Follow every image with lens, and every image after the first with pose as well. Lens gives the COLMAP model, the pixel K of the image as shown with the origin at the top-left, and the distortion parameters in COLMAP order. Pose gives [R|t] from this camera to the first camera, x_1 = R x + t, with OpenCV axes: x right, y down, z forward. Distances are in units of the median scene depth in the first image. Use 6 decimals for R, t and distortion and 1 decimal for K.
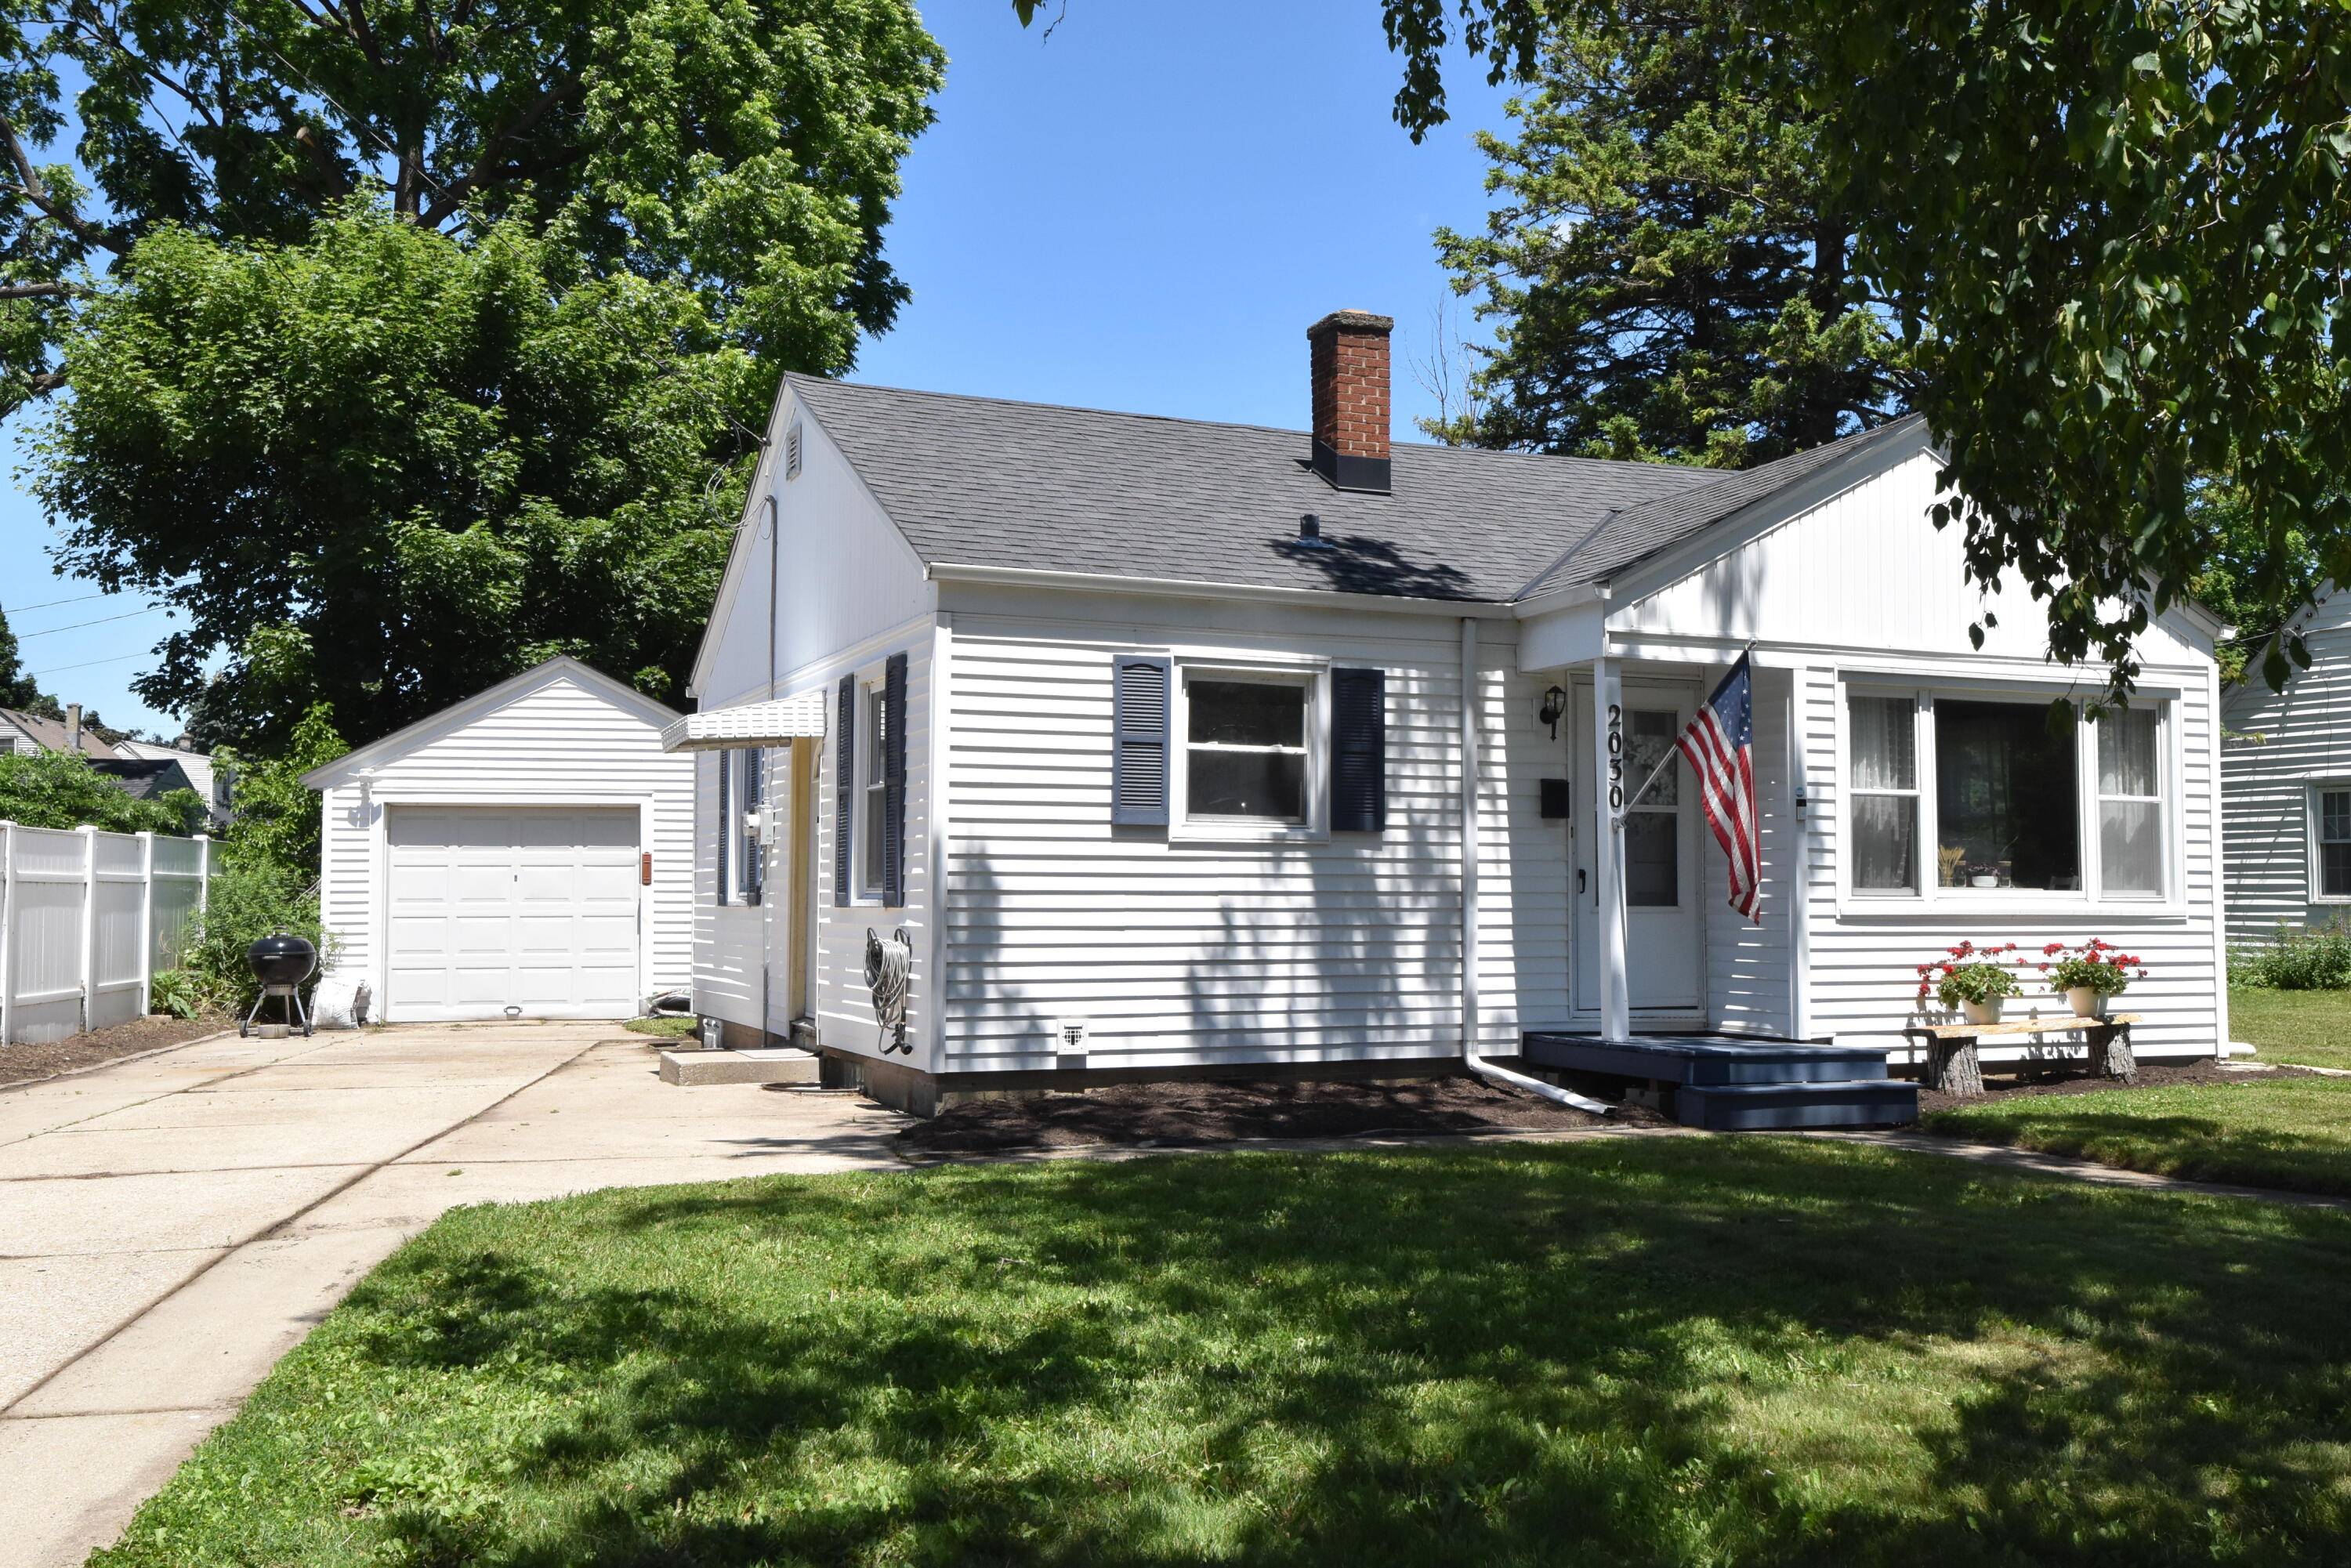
lens RADIAL K [[2183.8, 0, 1173.5], [0, 2183.8, 793.1], [0, 0, 1]] dist [0.072858, -0.008152]
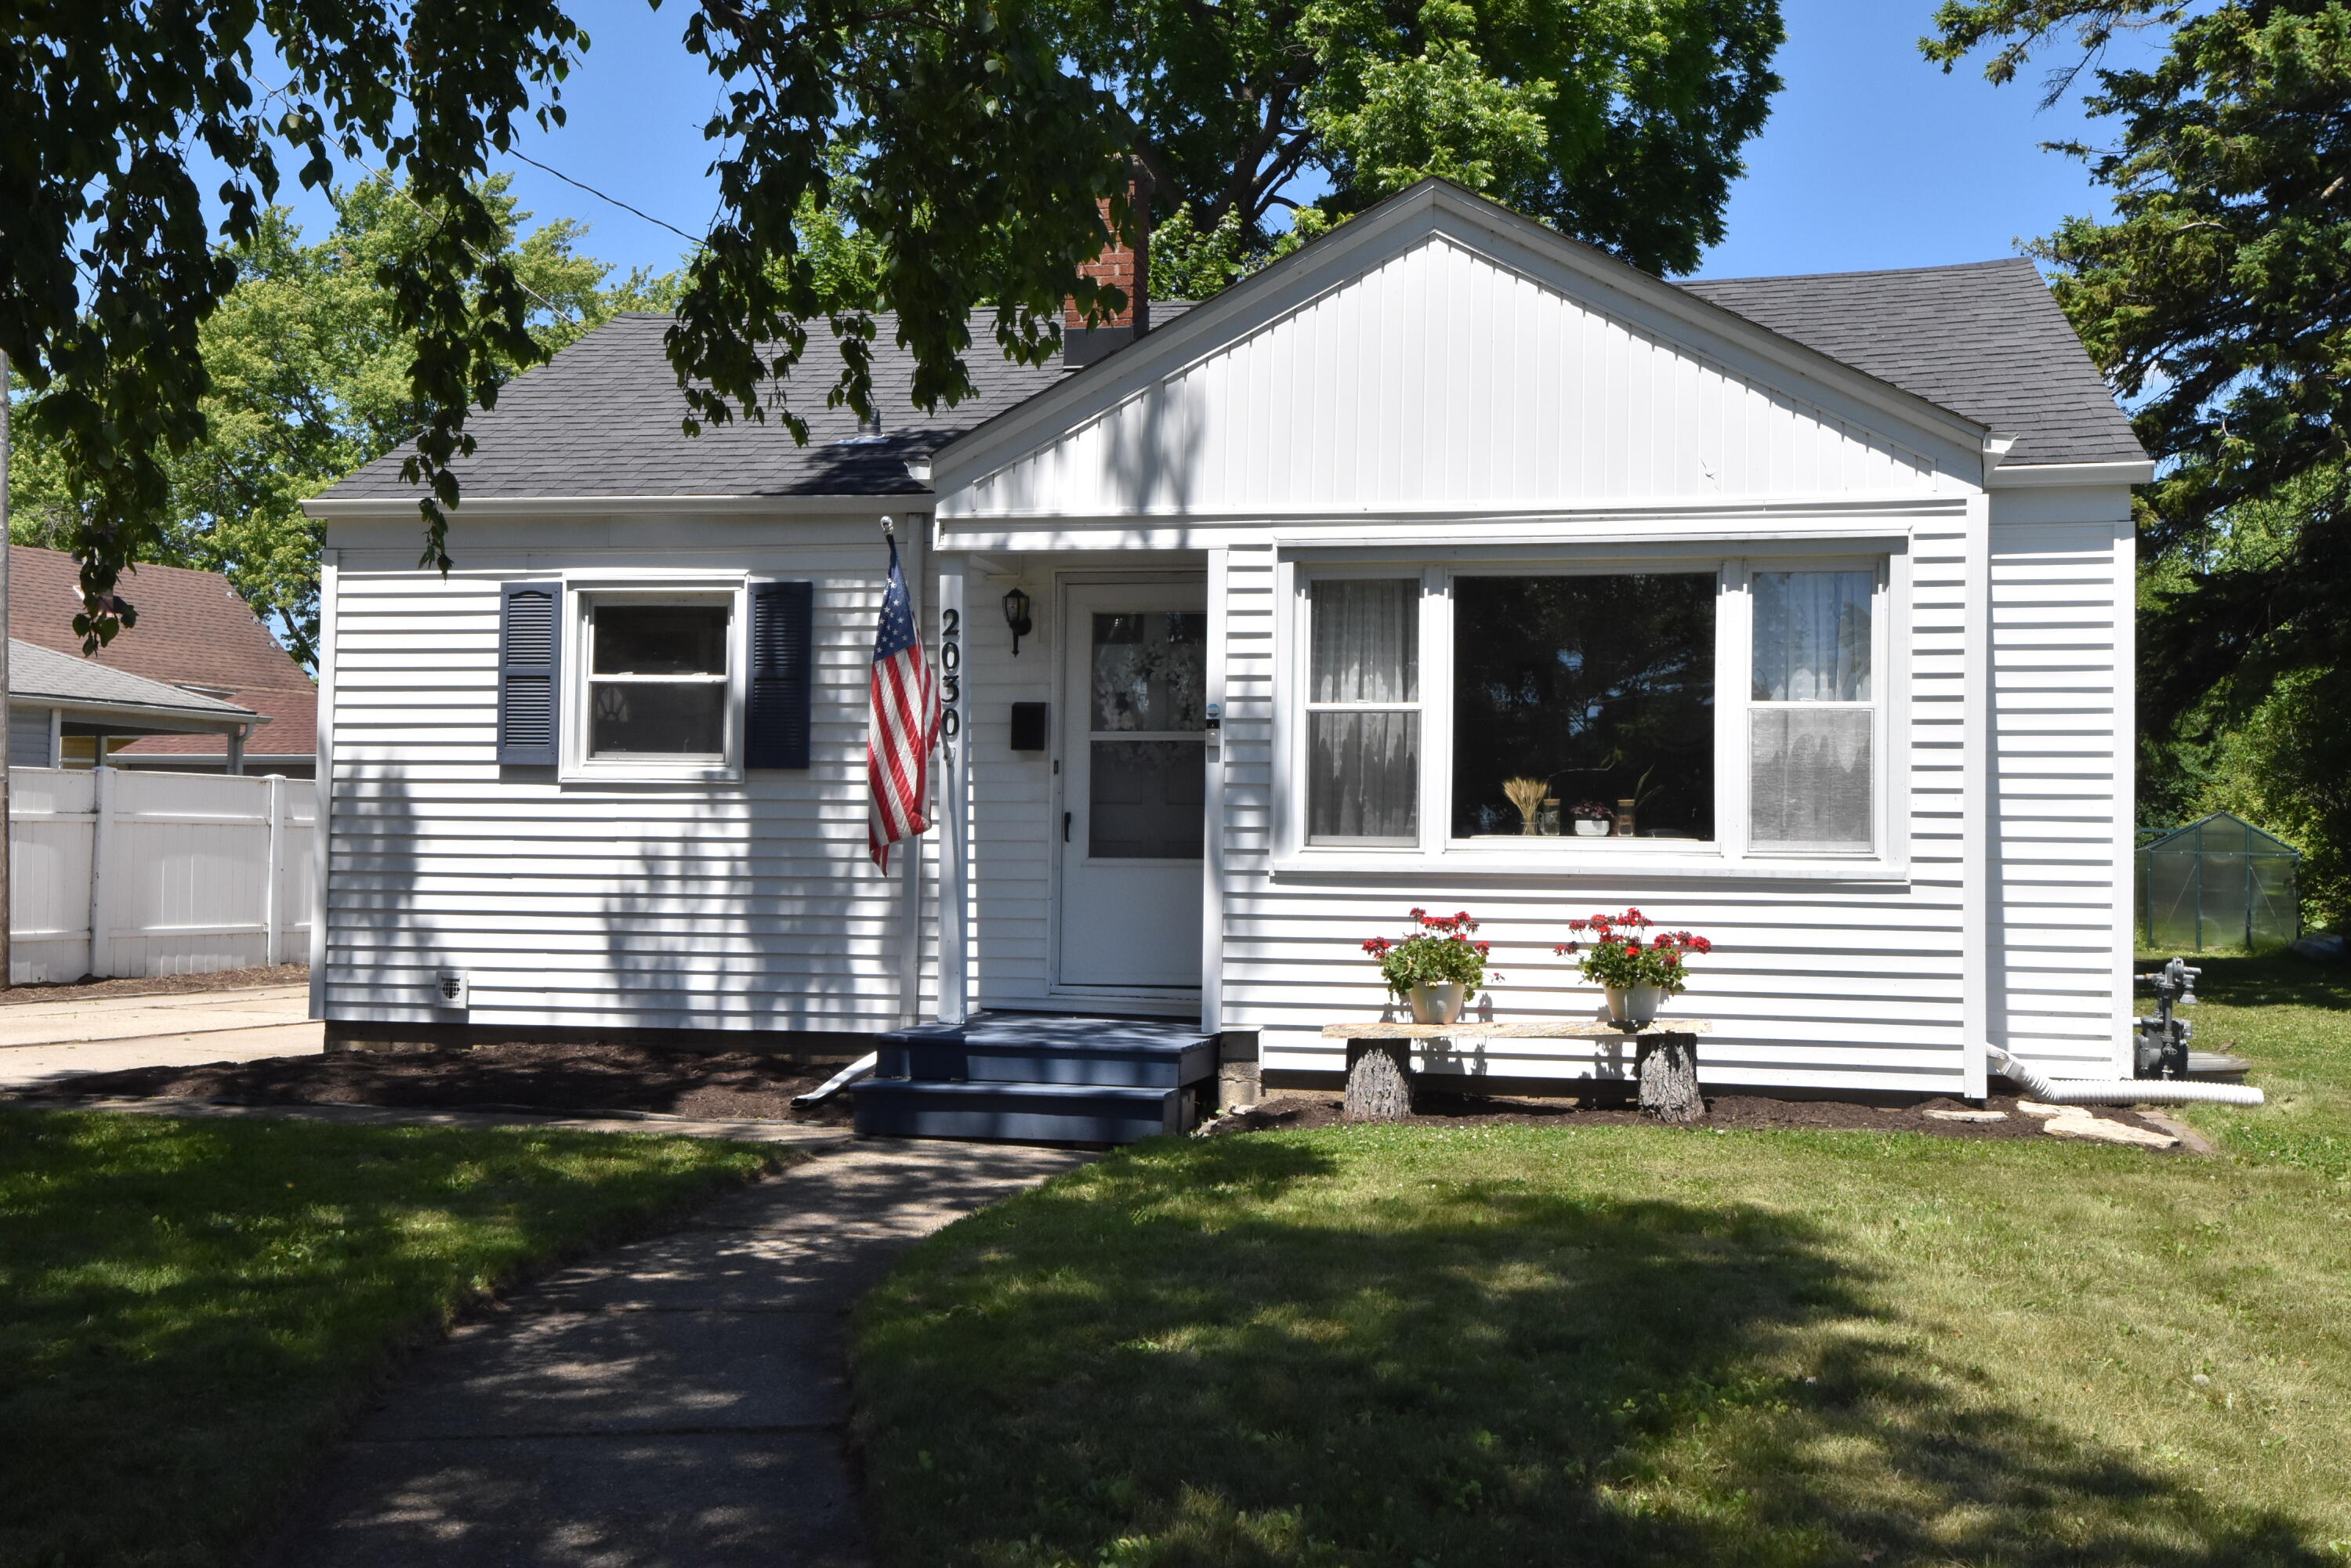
lens RADIAL K [[2331.5, 0, 1175.5], [0, 2331.5, 784.0], [0, 0, 1]] dist [0.067588, -0.000016]
pose [[0.815727, -0.009727, -0.578356, 0.724902], [0.018716, 0.999779, 0.009583, 0.016878], [0.578135, -0.018642, 0.815728, 0.319920]]
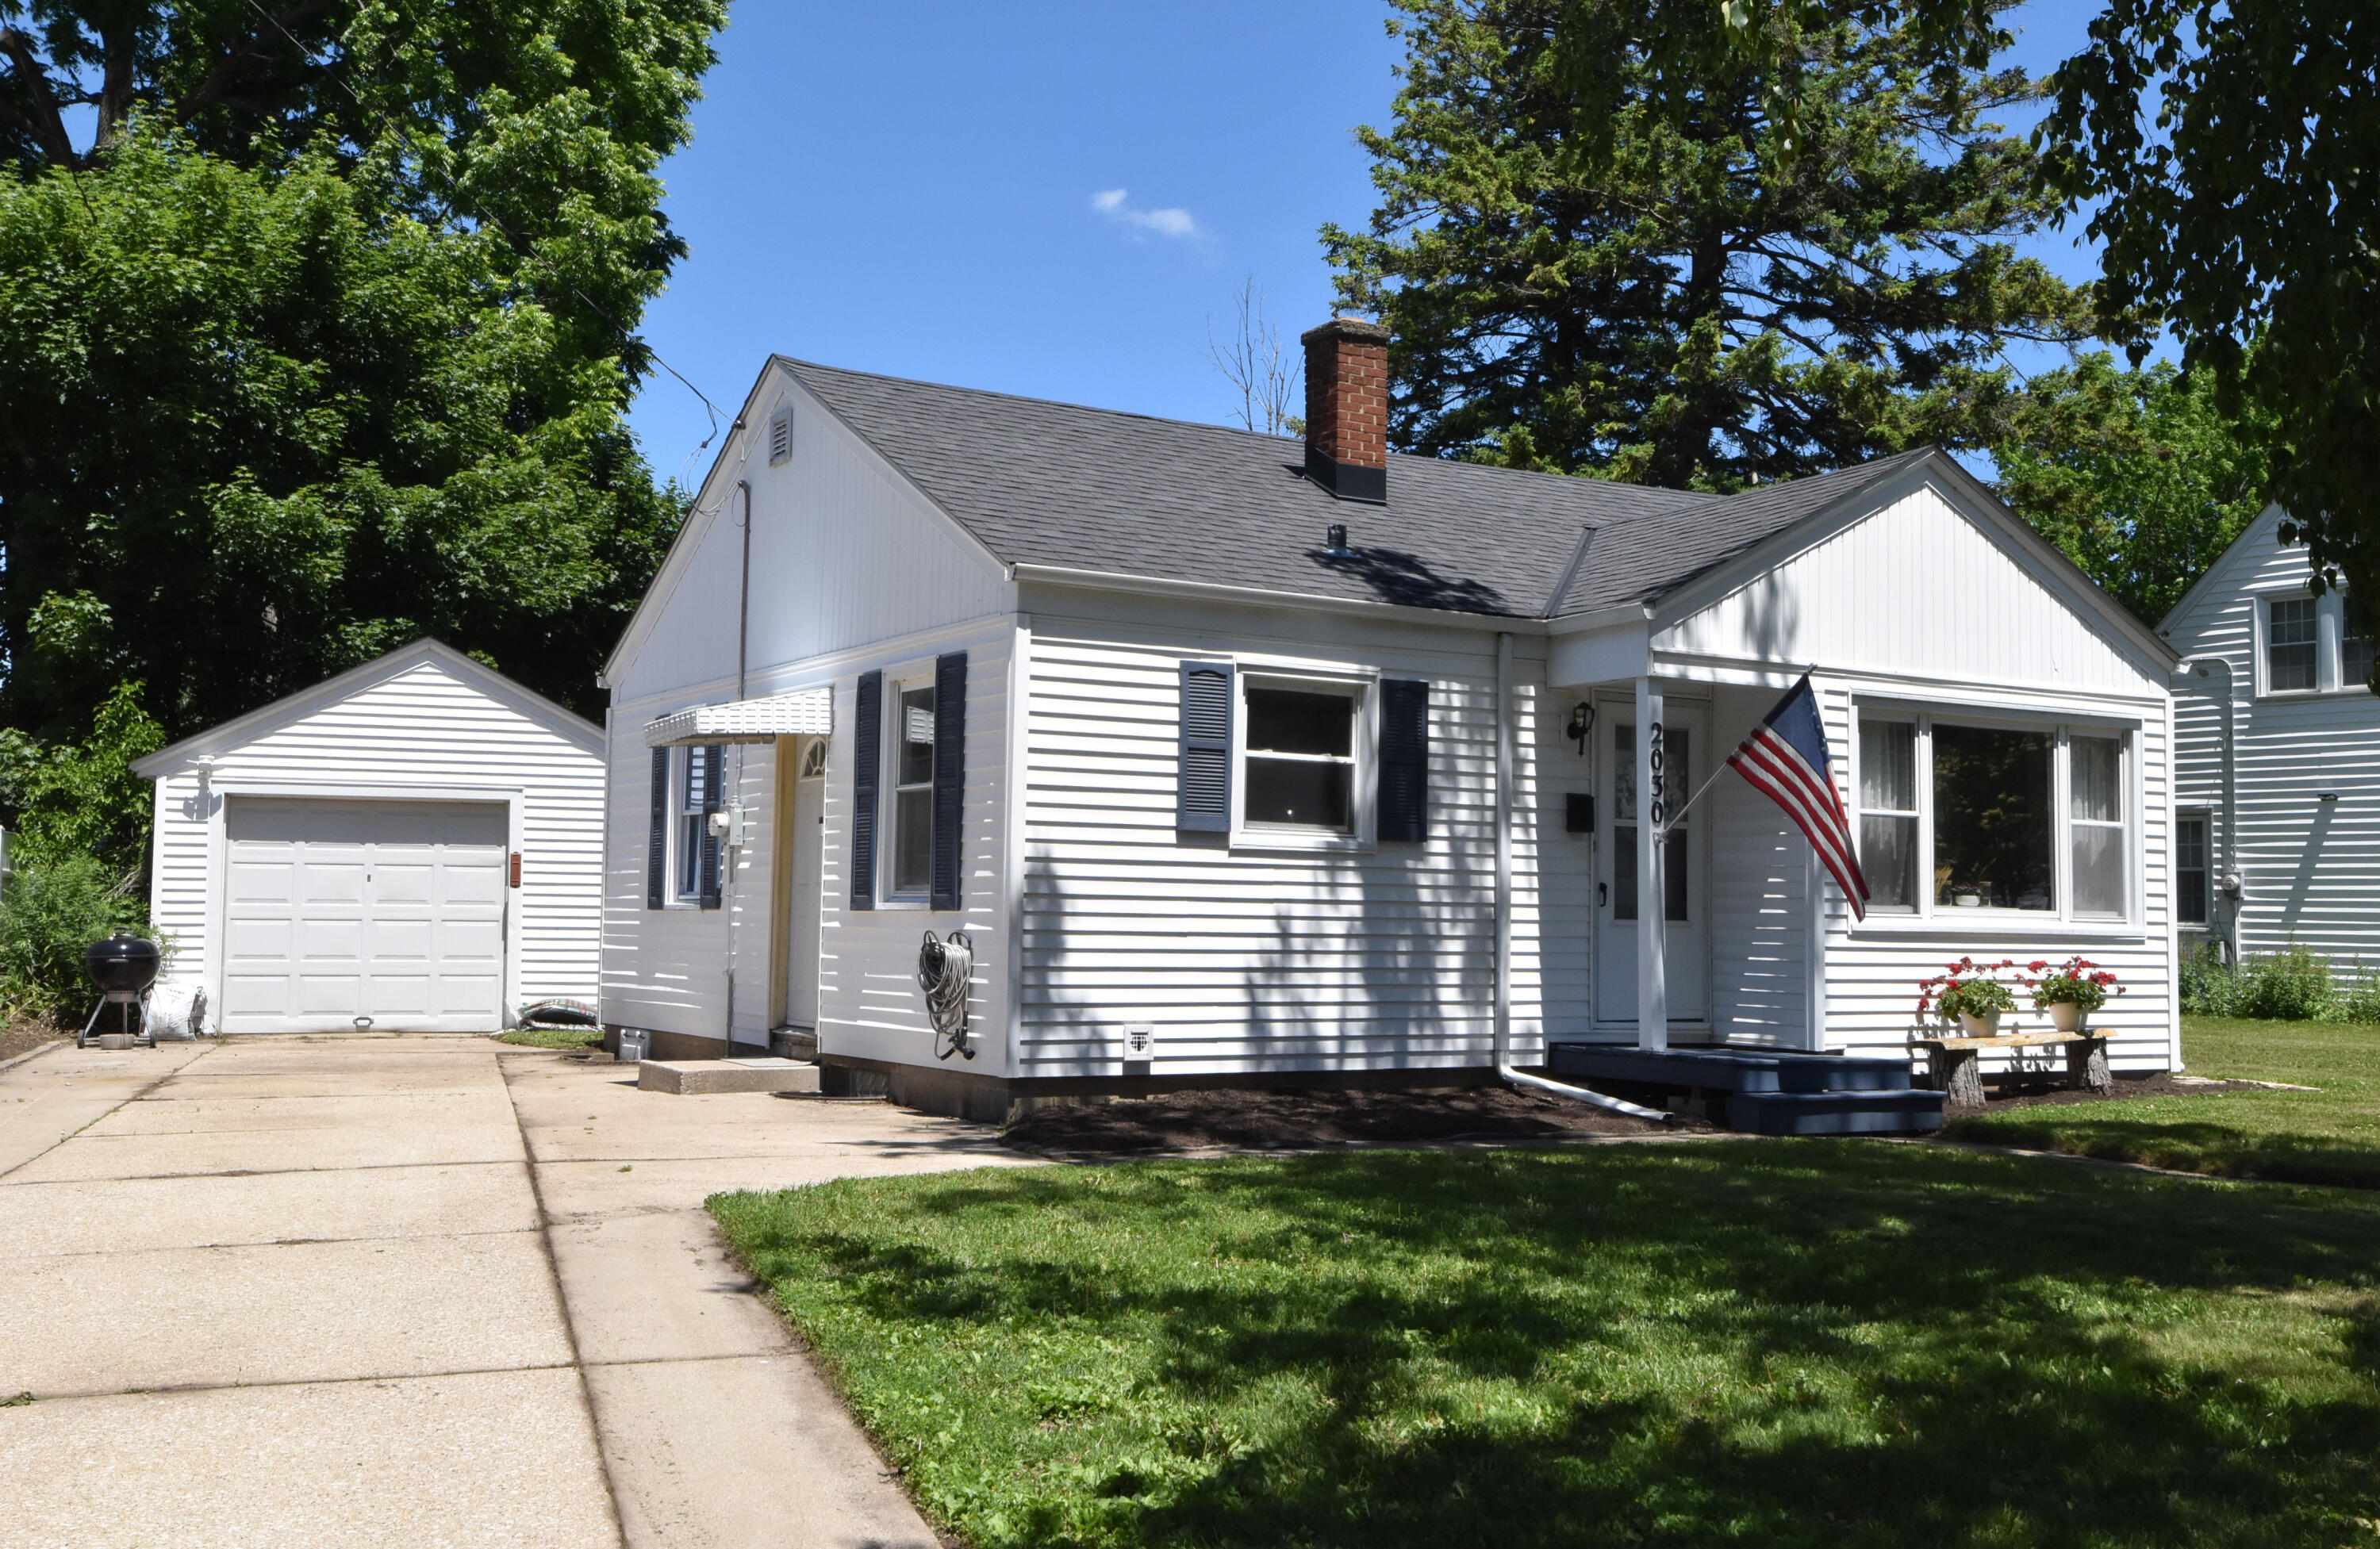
lens RADIAL K [[2383.1, 0, 1190.0], [0, 2383.1, 774.5], [0, 0, 1]] dist [0.107533, -0.122114]
pose [[0.989813, 0.021489, 0.140740, -0.161978], [-0.019872, 0.999719, -0.012885, 0.002579], [-0.140977, 0.009957, 0.989963, -0.073545]]
